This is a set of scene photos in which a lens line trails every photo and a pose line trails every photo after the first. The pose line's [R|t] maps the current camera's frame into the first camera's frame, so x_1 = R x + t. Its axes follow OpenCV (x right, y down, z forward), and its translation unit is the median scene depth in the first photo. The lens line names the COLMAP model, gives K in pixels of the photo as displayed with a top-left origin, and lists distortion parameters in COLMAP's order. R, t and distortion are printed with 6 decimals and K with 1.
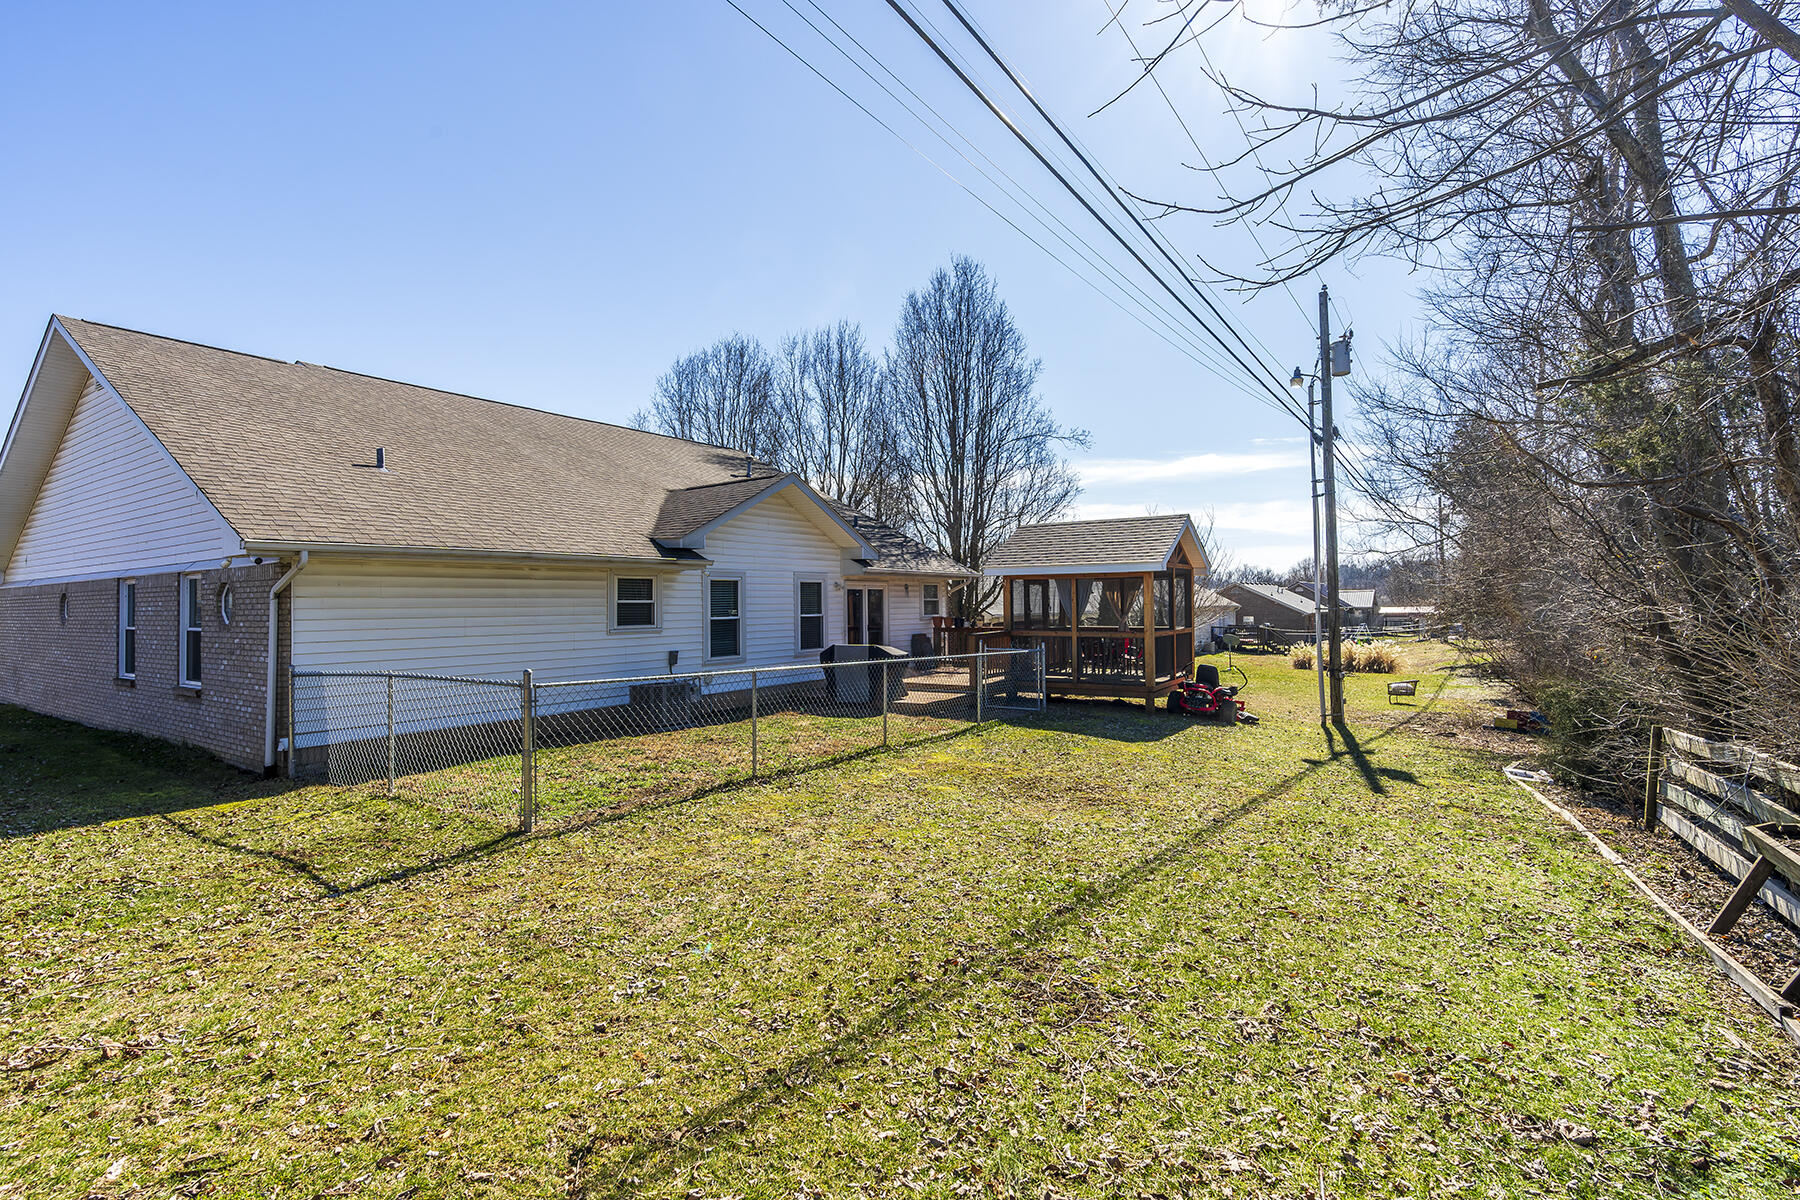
lens RADIAL K [[830.5, 0, 909.0], [0, 830.5, 596.7], [0, 0, 1]] dist [-0.009272, 0.001135]
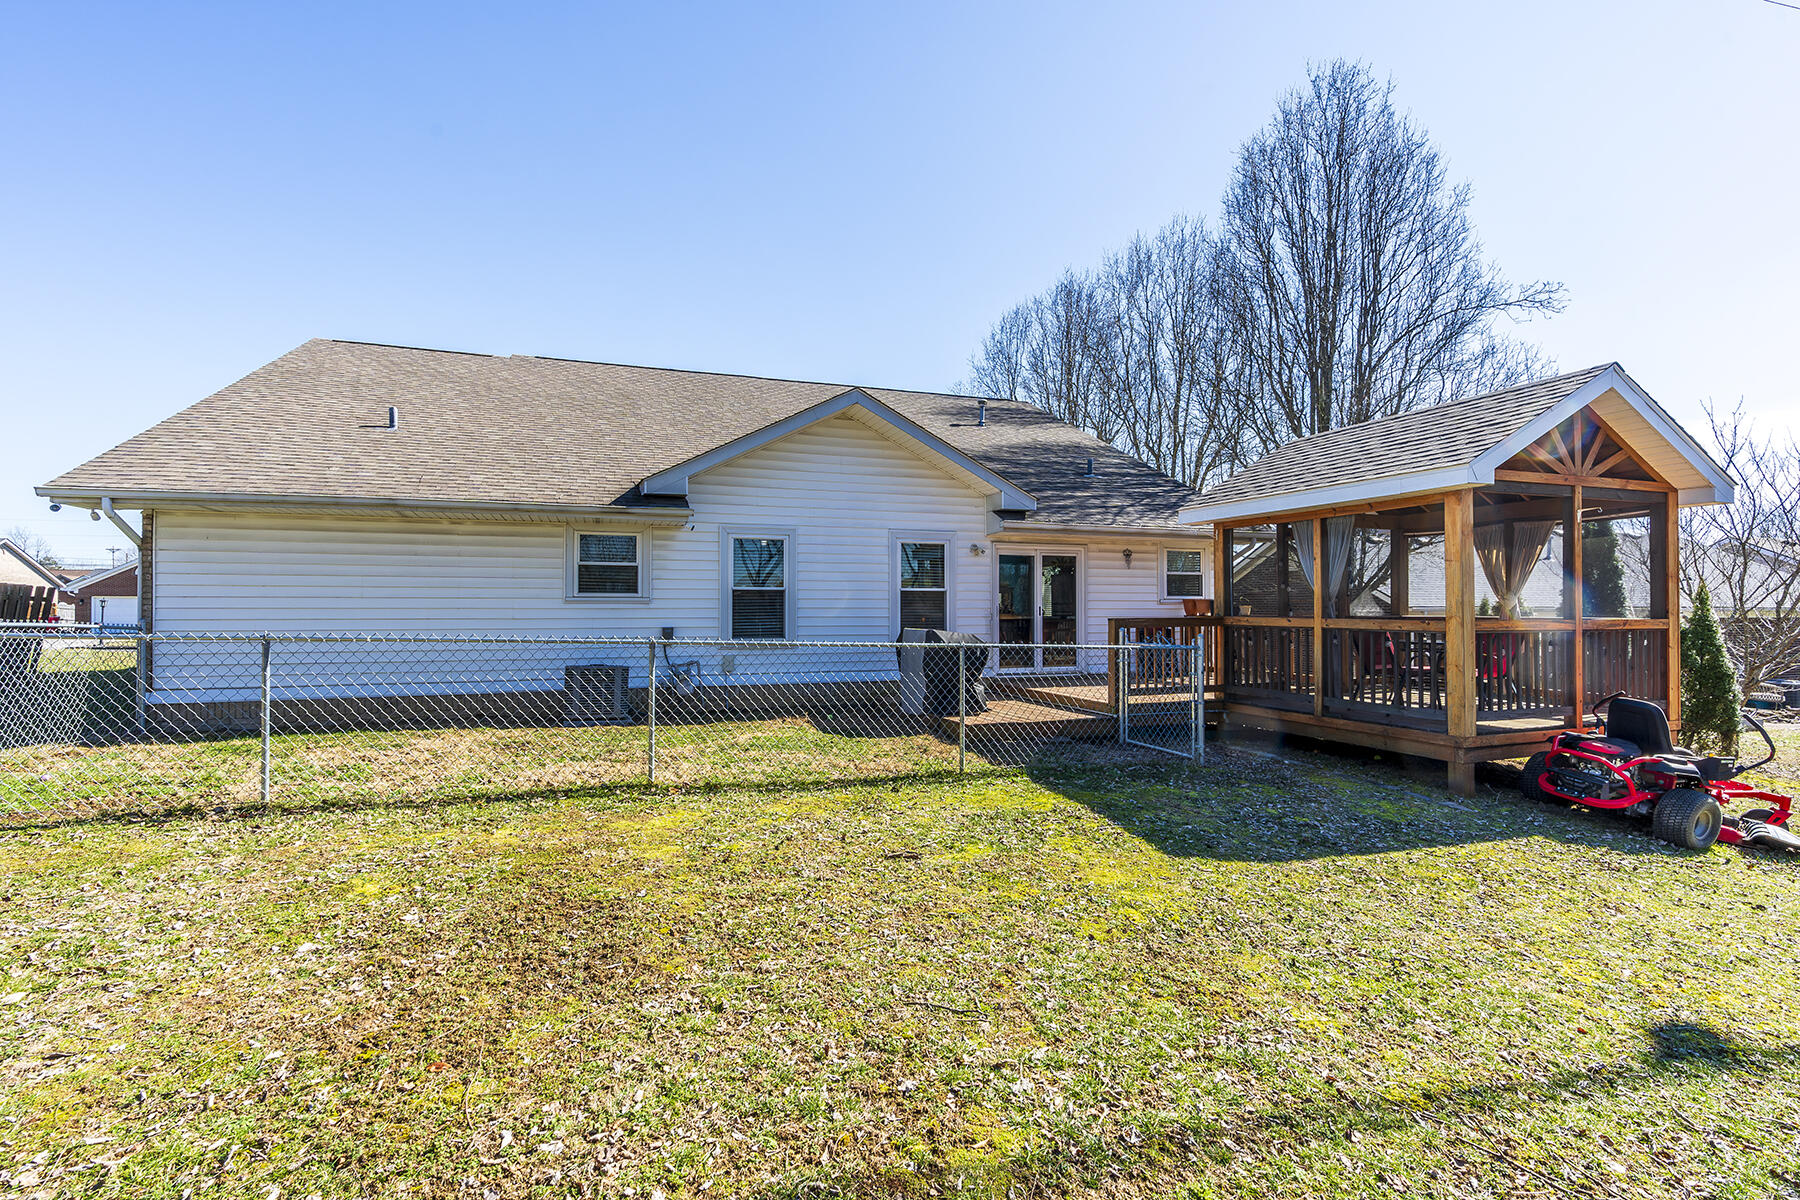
lens RADIAL K [[830.5, 0, 894.9], [0, 830.5, 602.3], [0, 0, 1]] dist [-0.009272, 0.001135]
pose [[0.797718, 0.006334, -0.602997, 0.324684], [-0.004393, 0.999979, 0.004692, 0.032884], [0.603014, -0.001094, 0.797730, 0.452963]]
